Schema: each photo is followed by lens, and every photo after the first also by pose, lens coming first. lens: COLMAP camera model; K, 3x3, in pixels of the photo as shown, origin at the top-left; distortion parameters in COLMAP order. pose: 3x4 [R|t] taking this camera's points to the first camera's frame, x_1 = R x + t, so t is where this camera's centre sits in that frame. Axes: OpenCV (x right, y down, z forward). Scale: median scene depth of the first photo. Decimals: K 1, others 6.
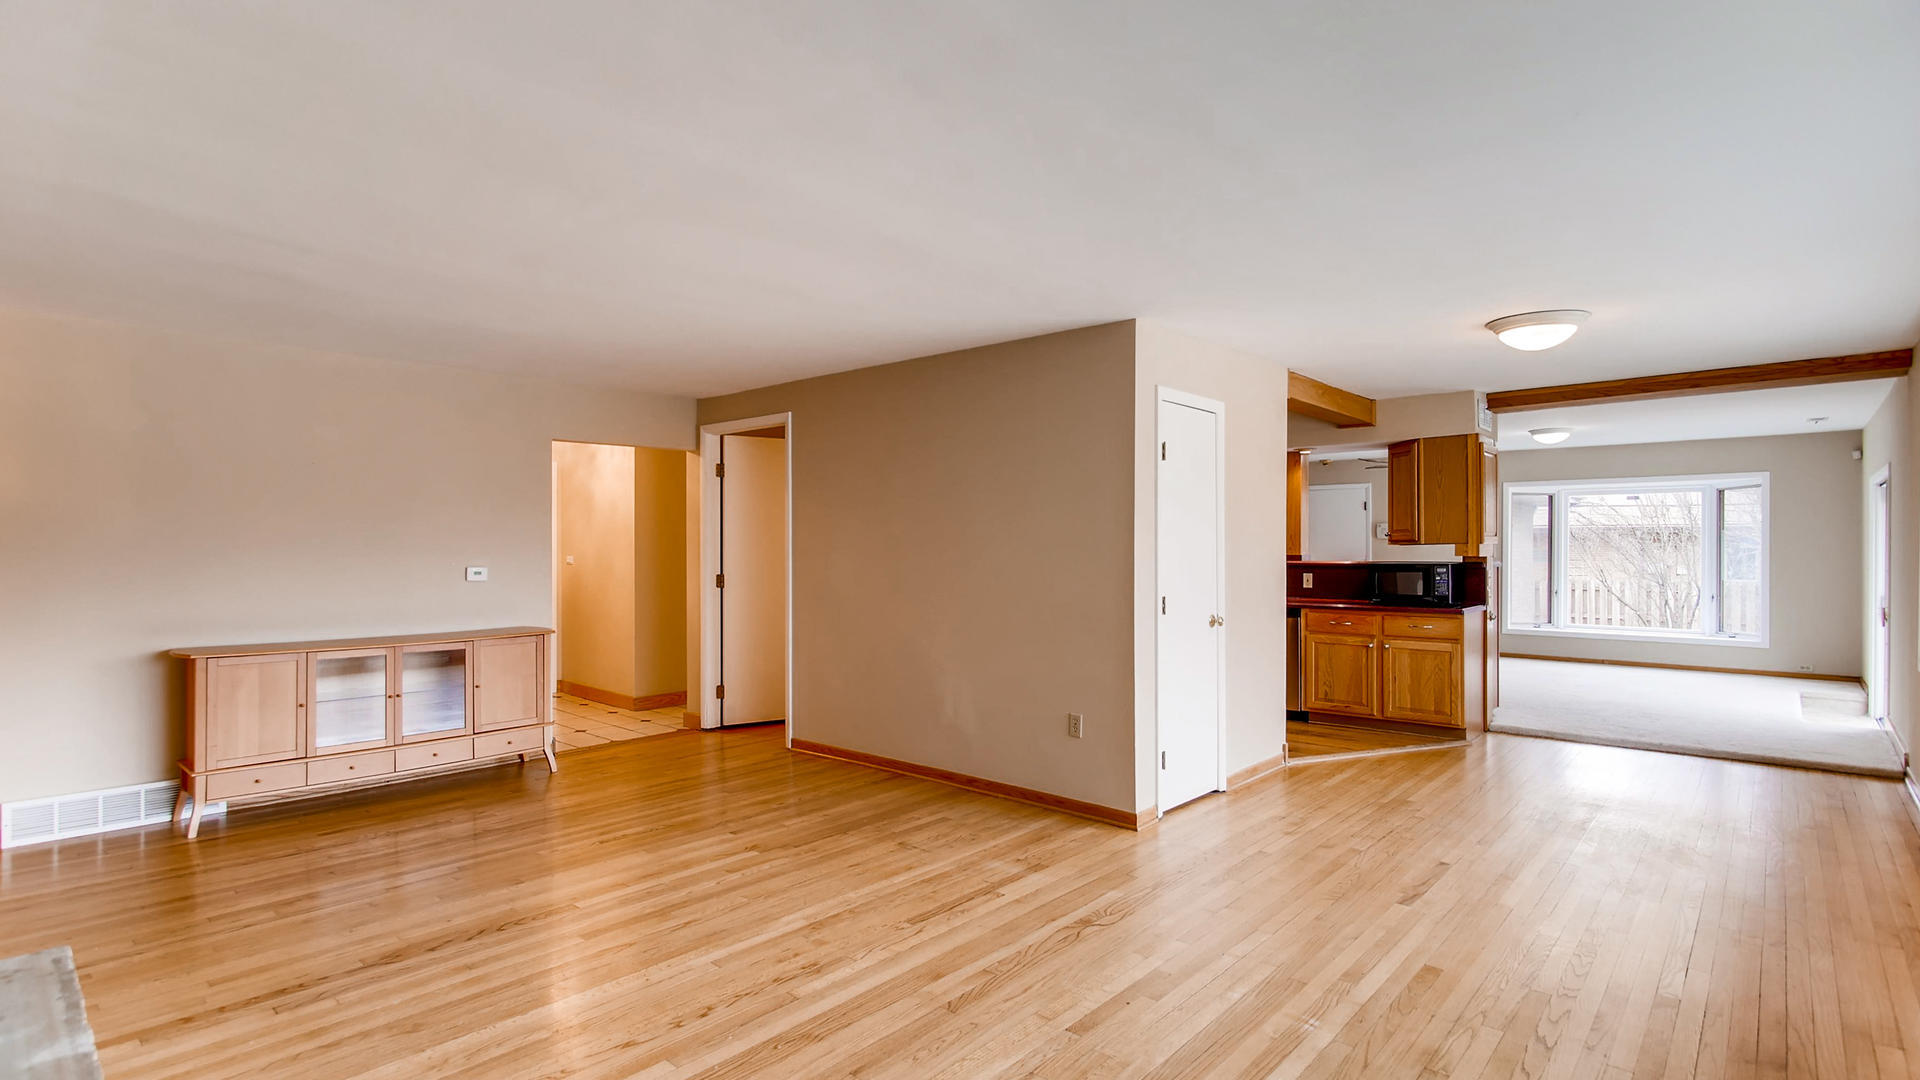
lens RADIAL K [[915.6, 0, 941.4], [0, 915.6, 535.3], [0, 0, 1]] dist [-0.004740, -0.000397]
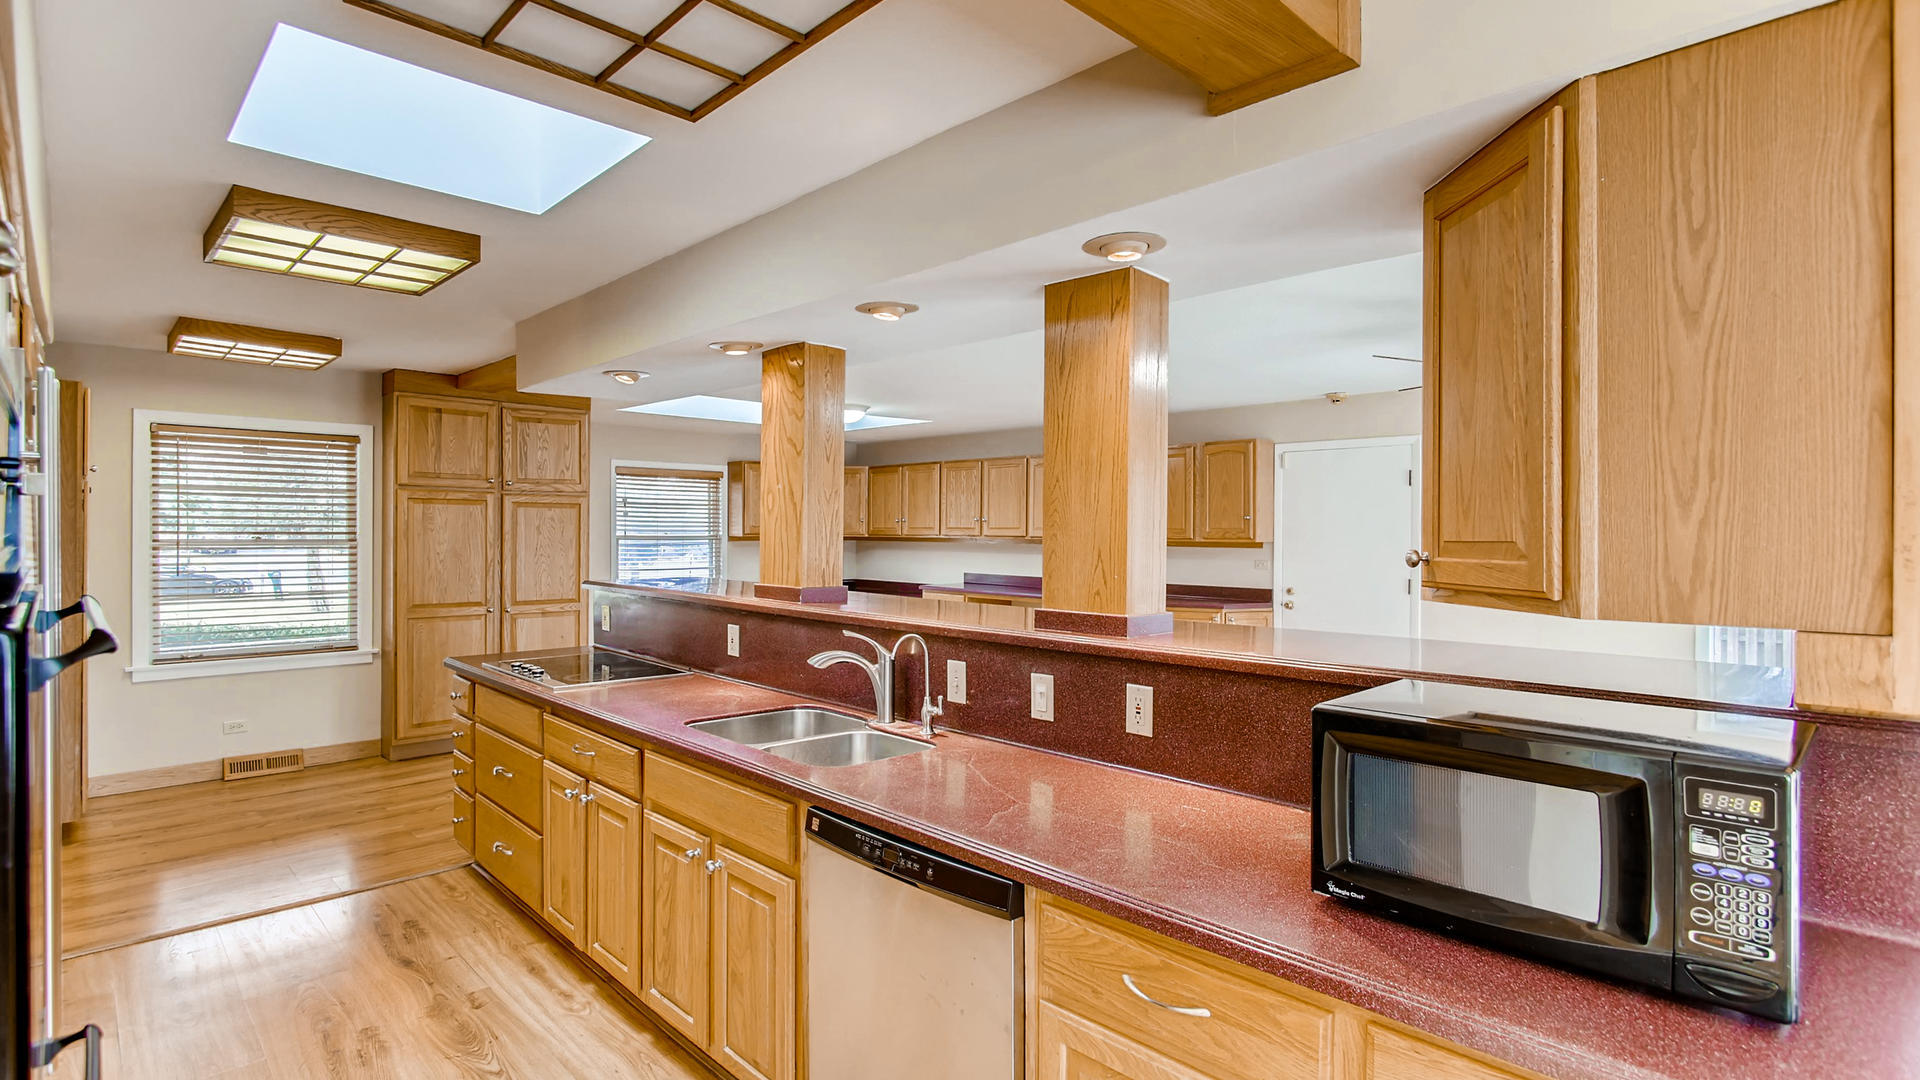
lens RADIAL K [[925.4, 0, 948.8], [0, 925.4, 528.9], [0, 0, 1]] dist [0.001398, 0.000624]
pose [[0.998428, 0.005144, -0.055804, 0.403554], [-0.004609, 0.999942, 0.009717, -0.011118], [0.055851, -0.009445, 0.998394, 0.800373]]
